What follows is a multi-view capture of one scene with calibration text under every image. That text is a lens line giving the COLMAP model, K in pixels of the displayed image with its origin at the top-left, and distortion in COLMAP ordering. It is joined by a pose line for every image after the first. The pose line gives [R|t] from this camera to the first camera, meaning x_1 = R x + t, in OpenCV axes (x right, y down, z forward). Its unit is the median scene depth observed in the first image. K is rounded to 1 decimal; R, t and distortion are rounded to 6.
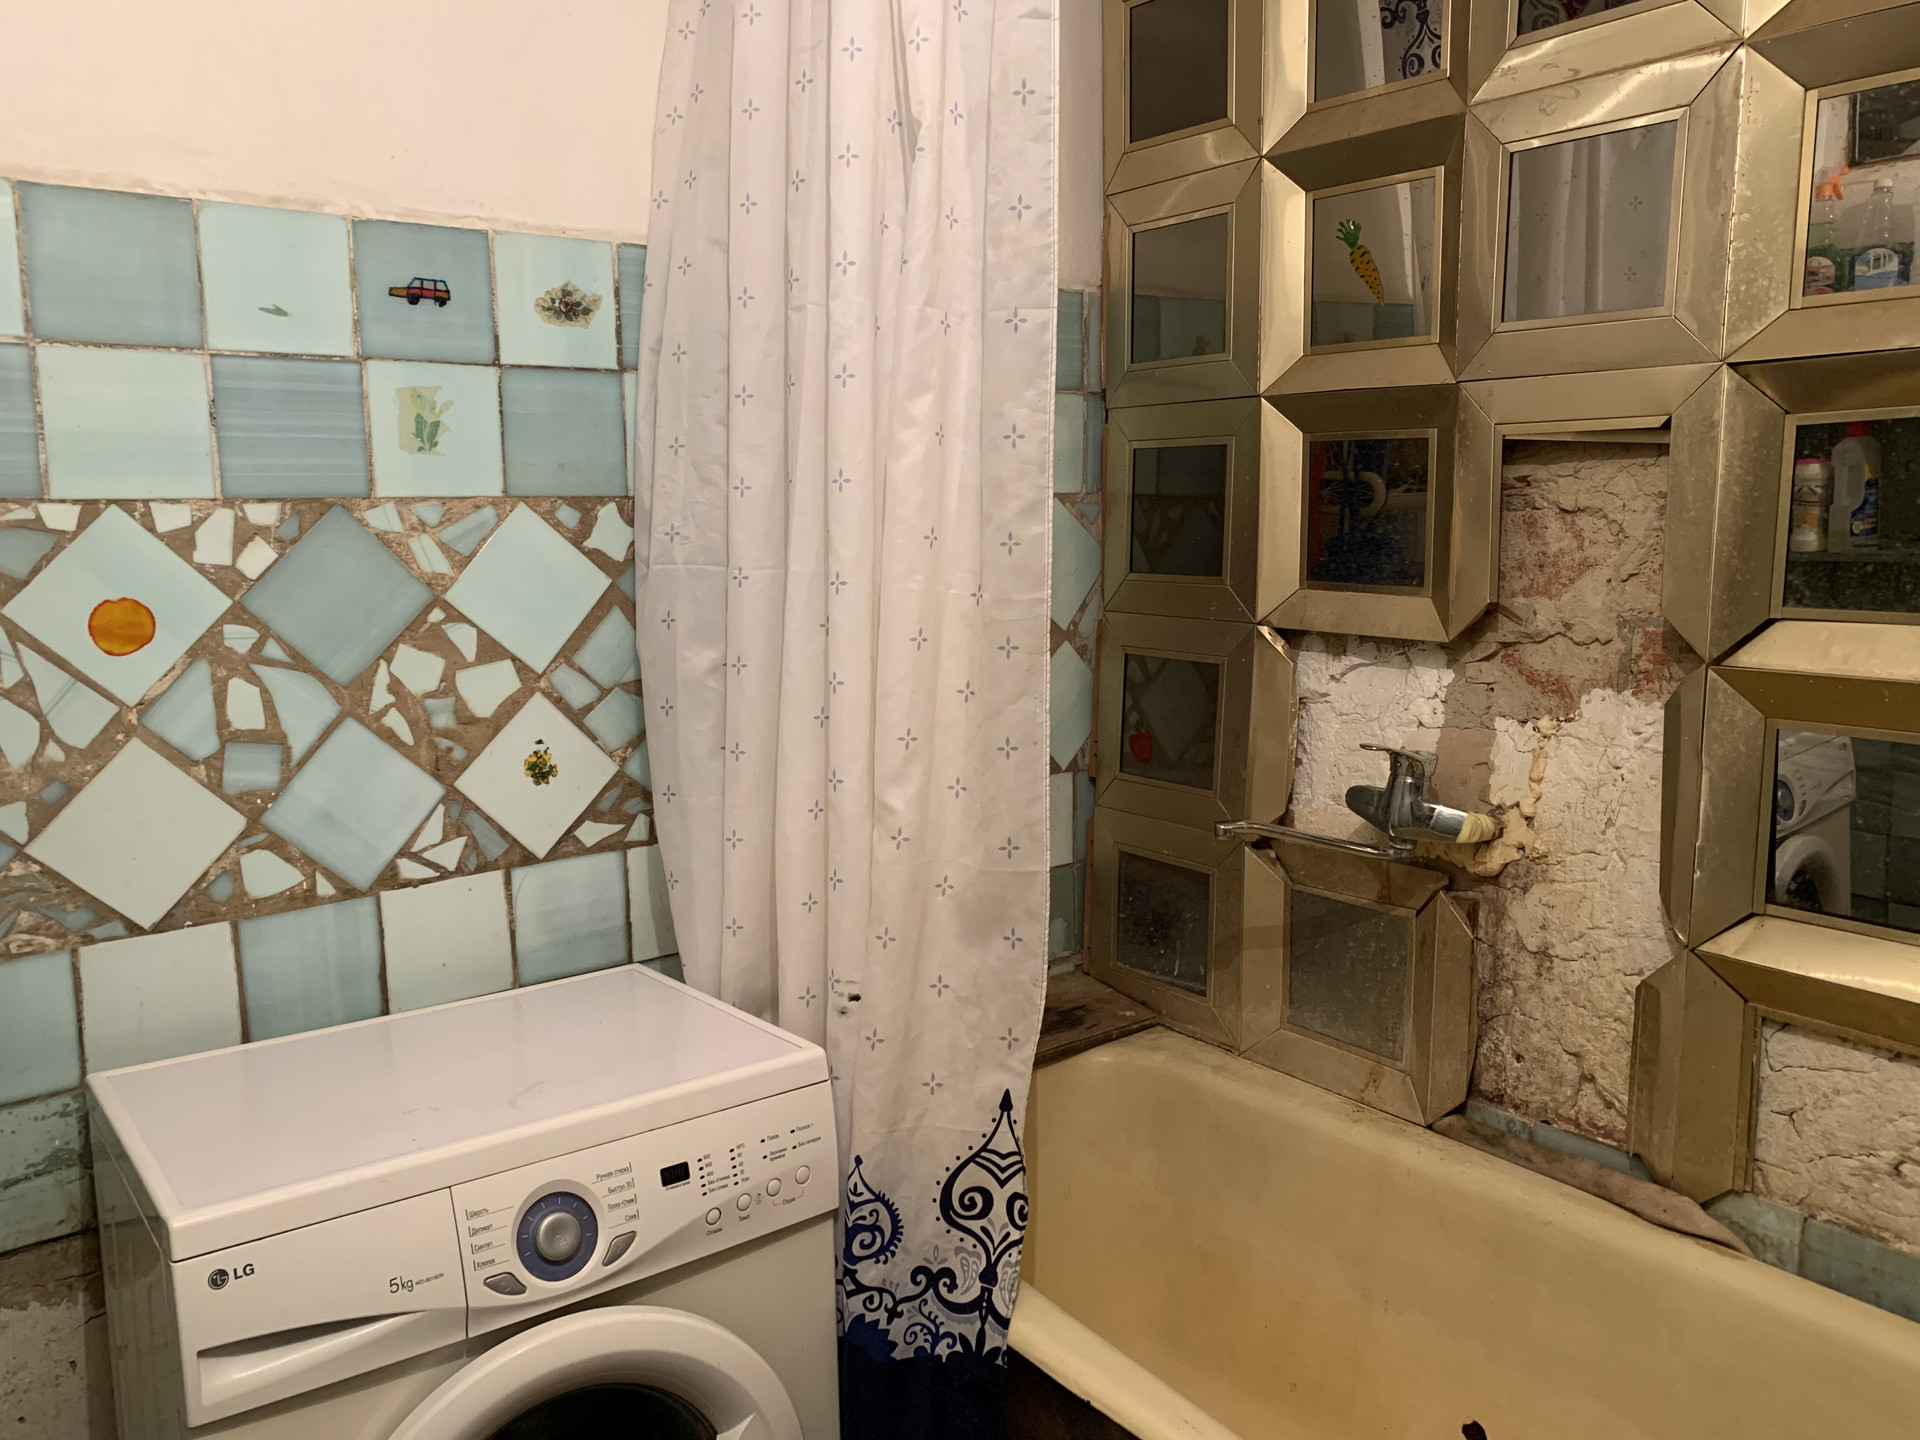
lens RADIAL K [[1530.0, 0, 960.0], [0, 1530.0, 720.0], [0, 0, 1]] dist [0.092959, -0.141802]
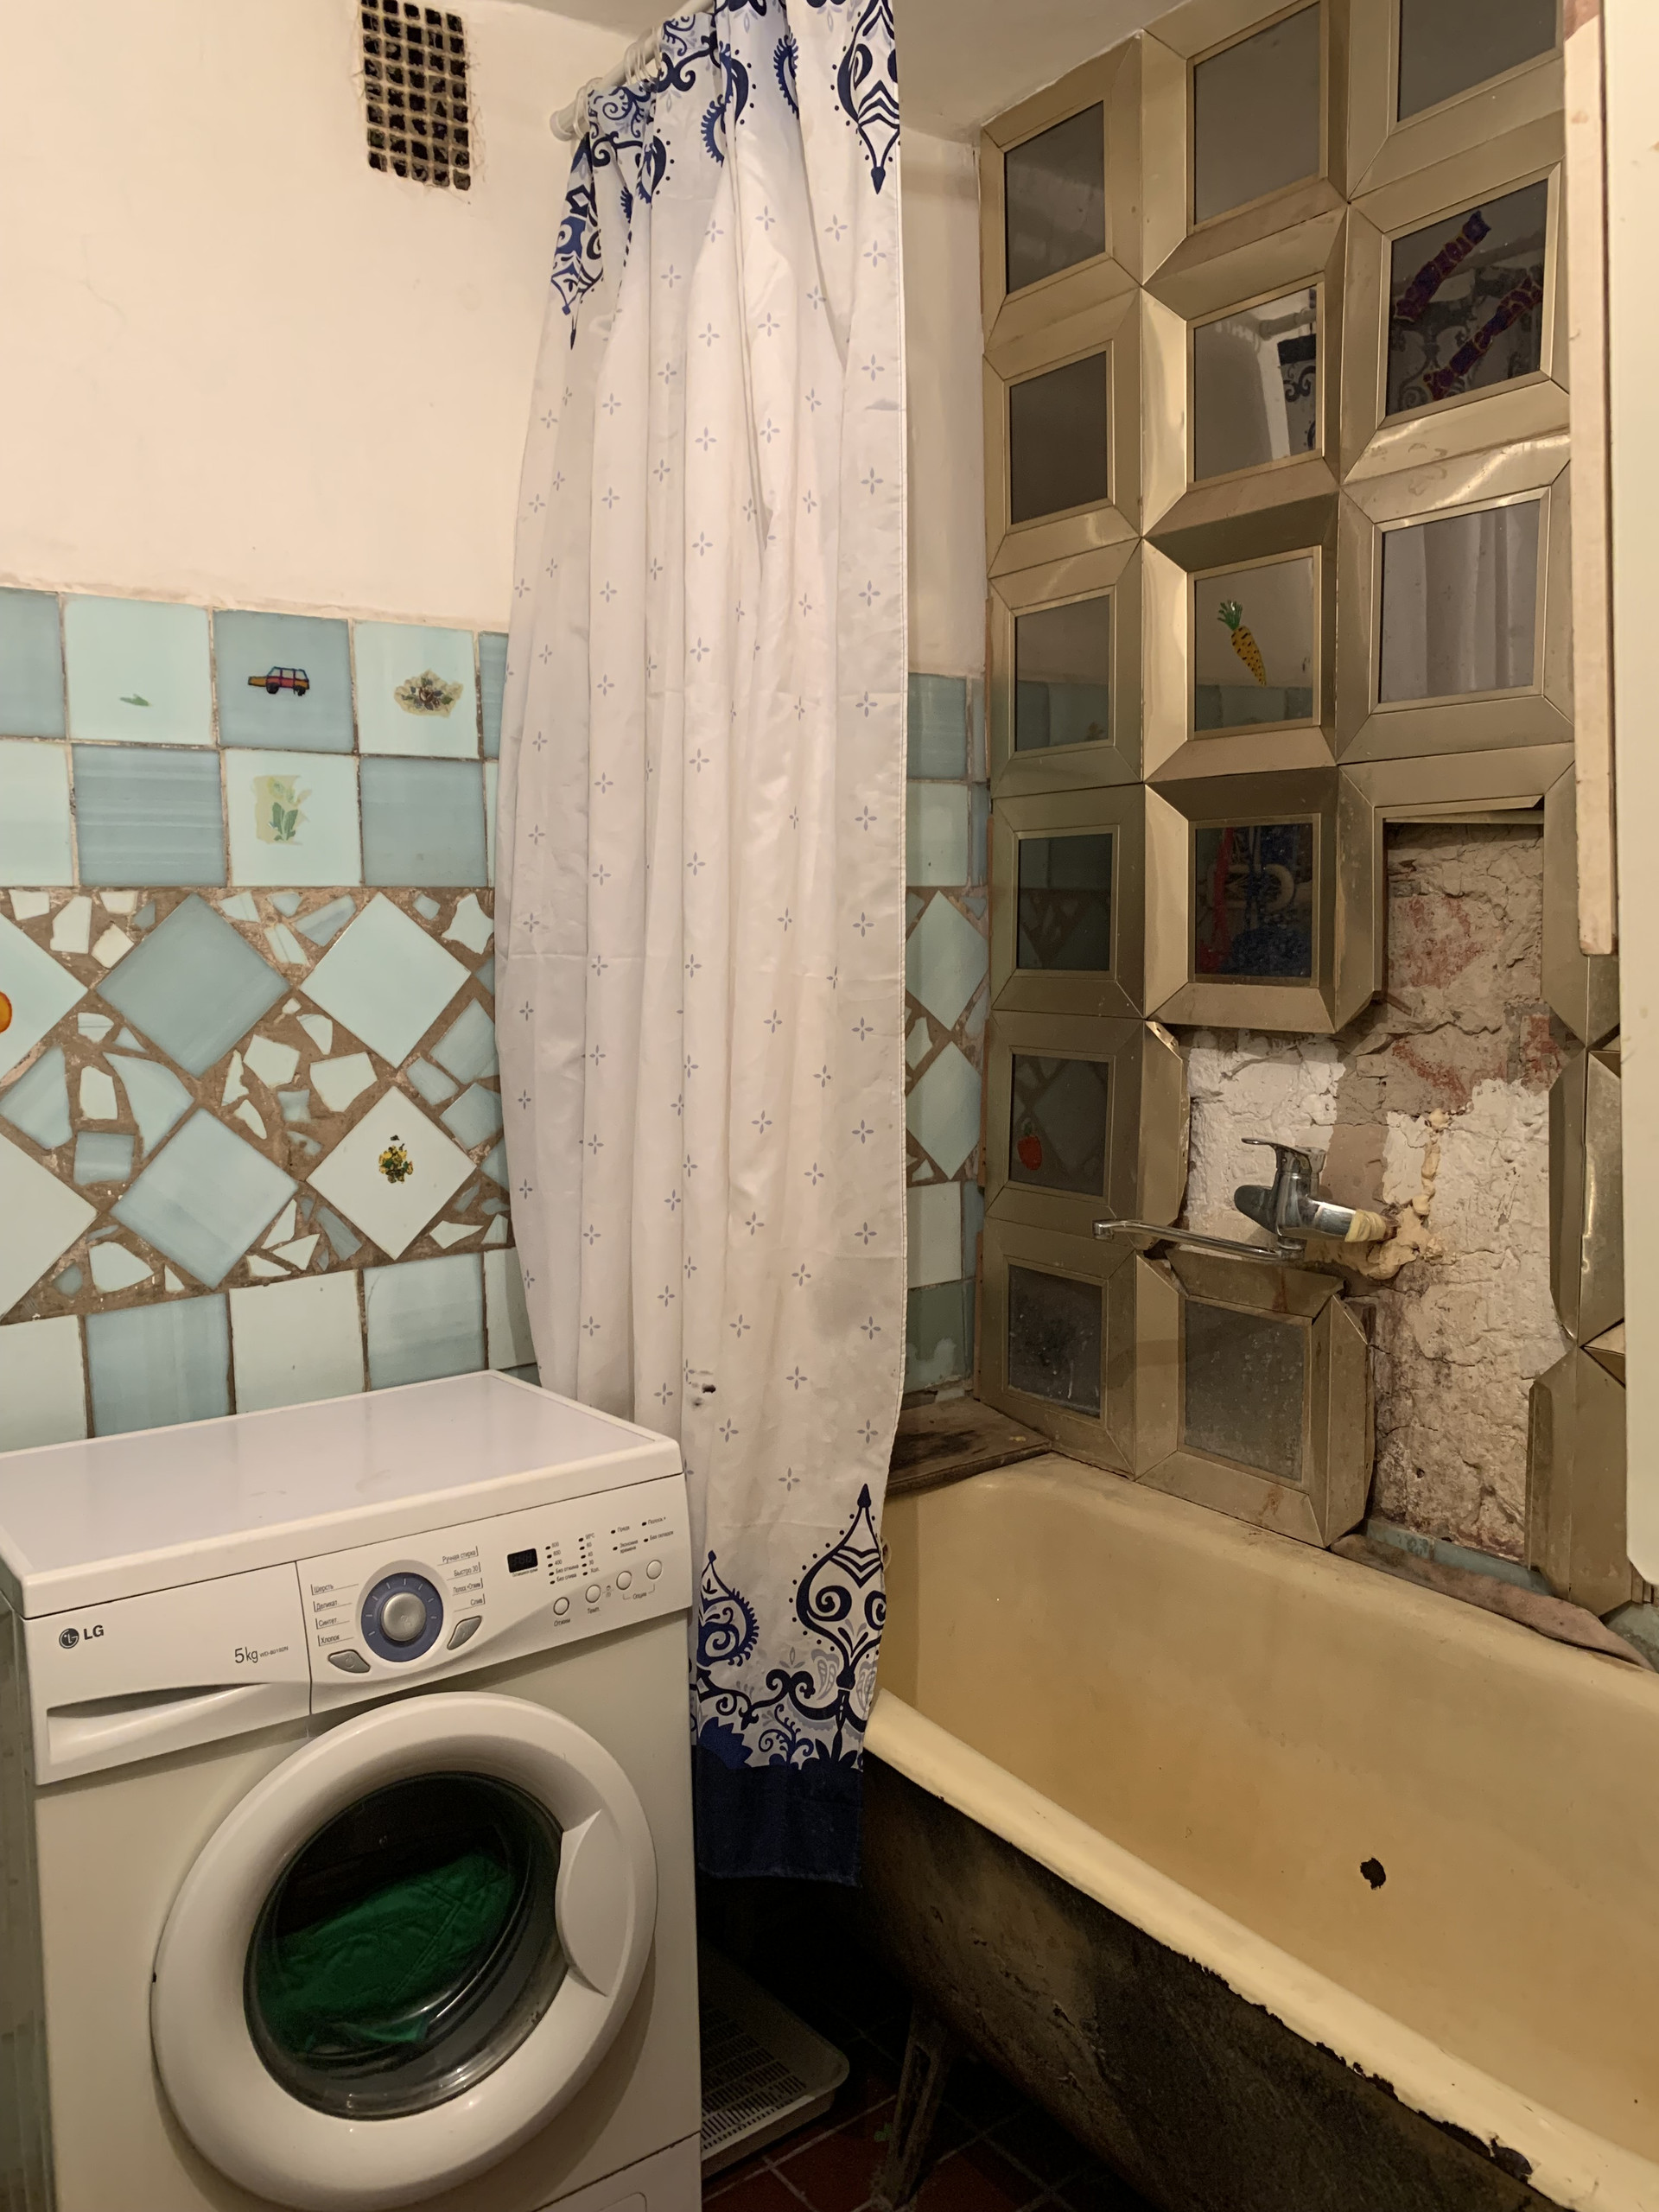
lens RADIAL K [[1733.9, 0, 834.8], [0, 1733.9, 1077.2], [0, 0, 1]] dist [0.148517, -0.309494]
pose [[0.999649, -0.002348, -0.026399, 0.036698], [0.001037, 0.998771, -0.049544, 0.033369], [0.026483, 0.049500, 0.998423, -0.105131]]
